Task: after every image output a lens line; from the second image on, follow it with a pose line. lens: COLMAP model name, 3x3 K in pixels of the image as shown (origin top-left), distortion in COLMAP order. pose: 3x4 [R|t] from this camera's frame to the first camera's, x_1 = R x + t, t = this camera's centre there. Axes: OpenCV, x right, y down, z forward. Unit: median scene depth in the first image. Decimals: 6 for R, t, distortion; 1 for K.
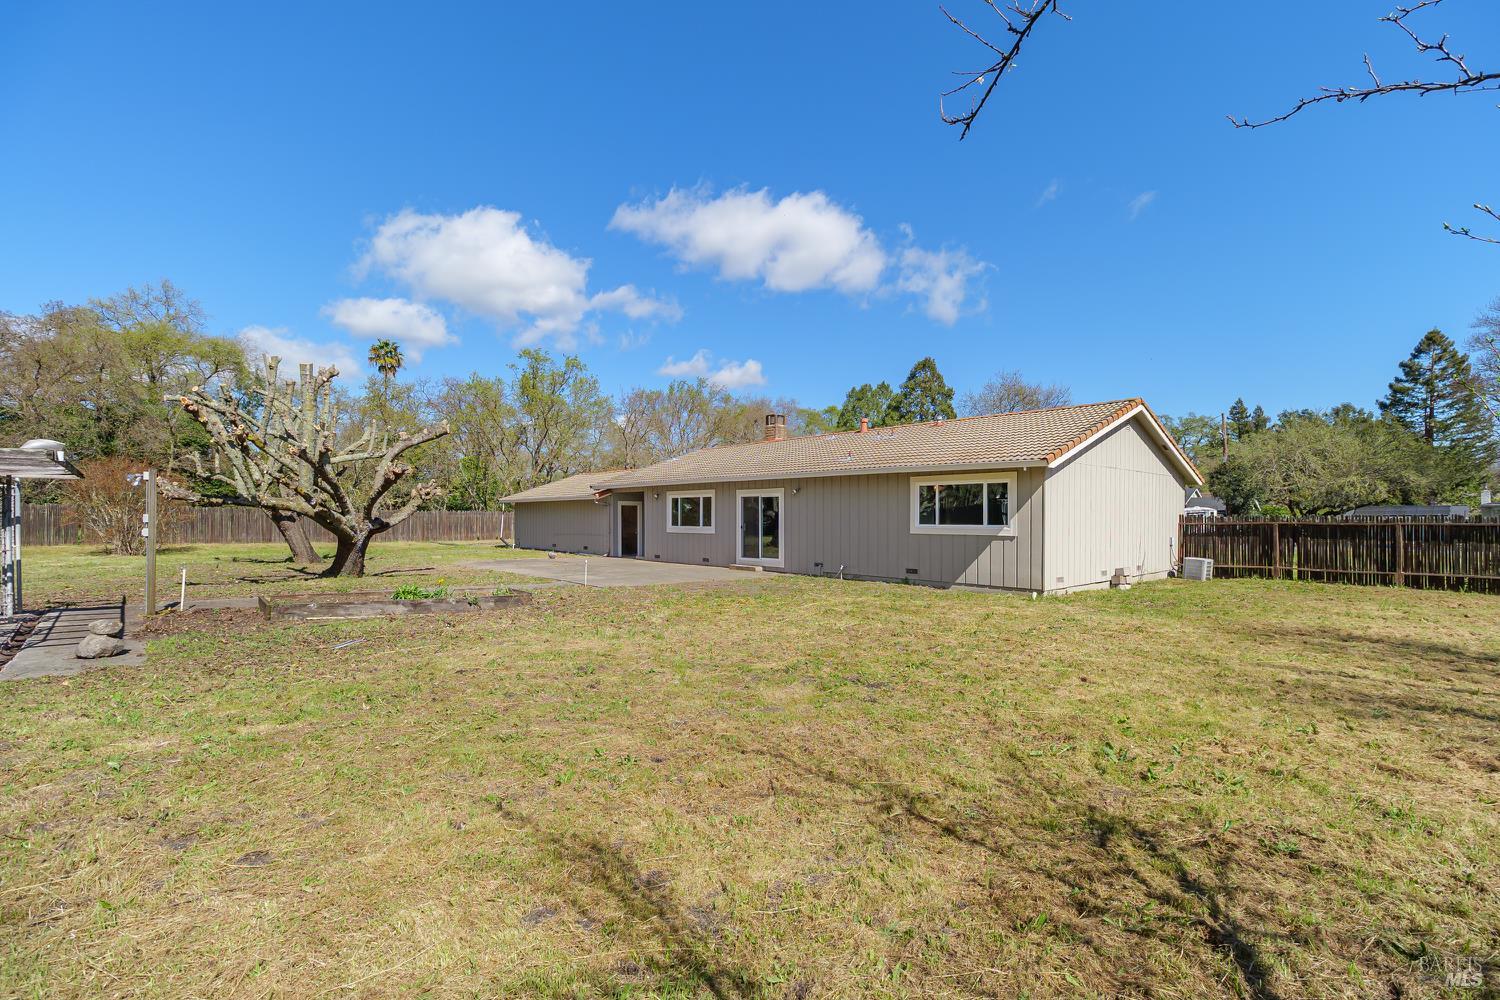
lens RADIAL K [[670.9, 0, 755.4], [0, 670.9, 538.3], [0, 0, 1]] dist [0.001090, -0.000046]
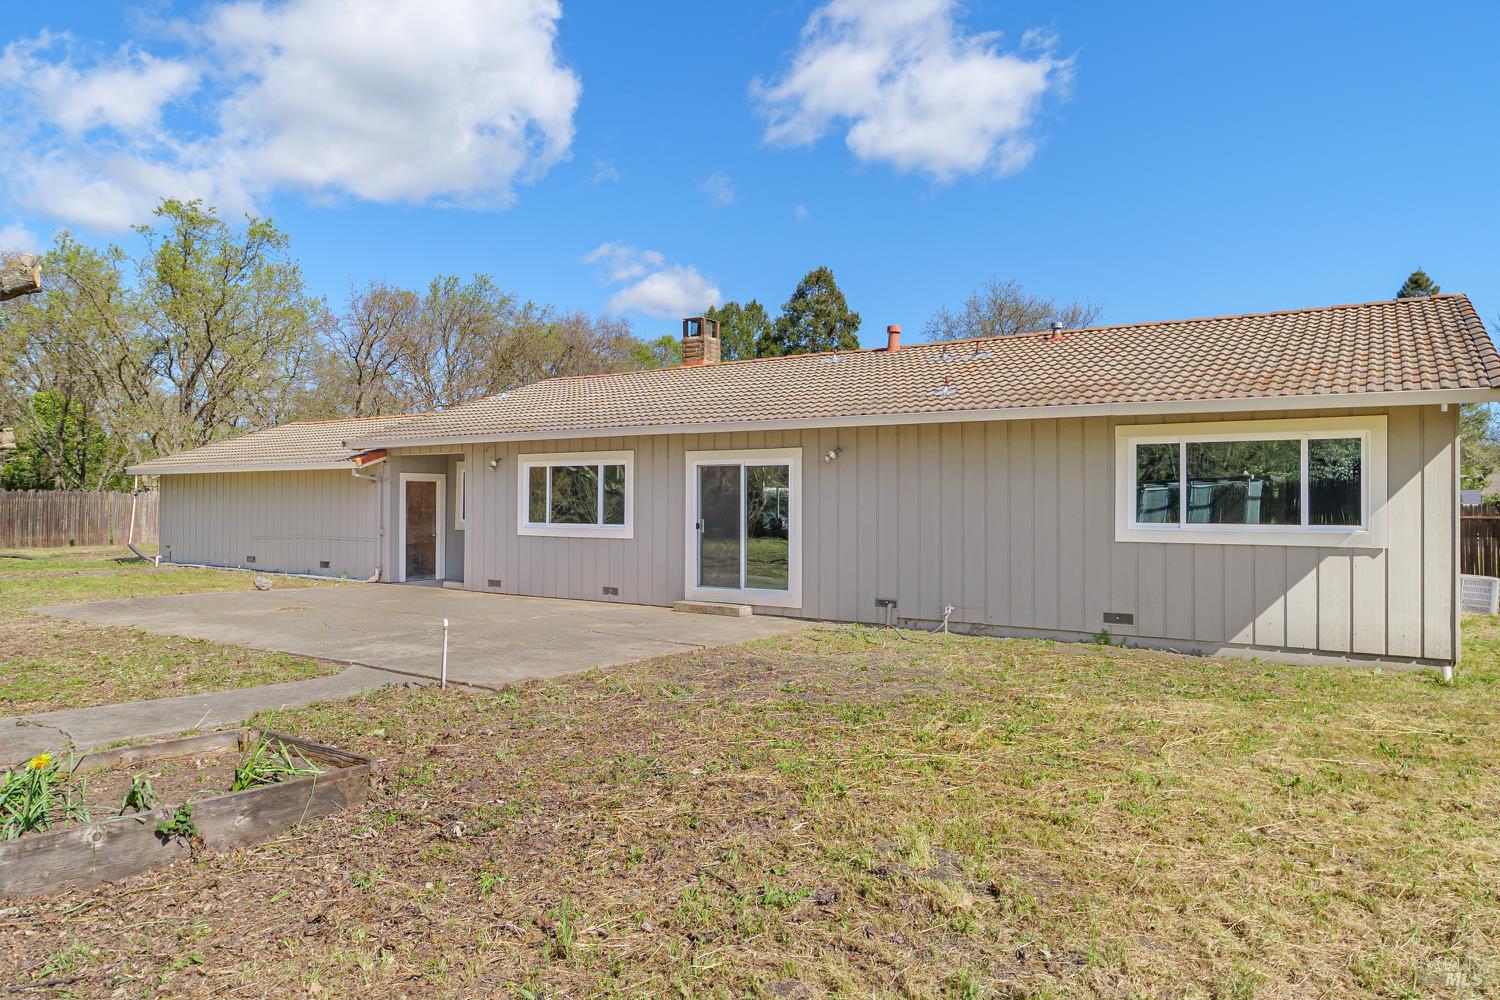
lens RADIAL K [[961.8, 0, 750.0], [0, 961.8, 500.0], [0, 0, 1]] dist [-0.001116, 0.000319]
pose [[0.972311, 0.002127, 0.233682, -0.128660], [0.005554, 0.999466, -0.032208, -0.010863], [-0.233625, 0.032614, 0.971780, 0.254202]]
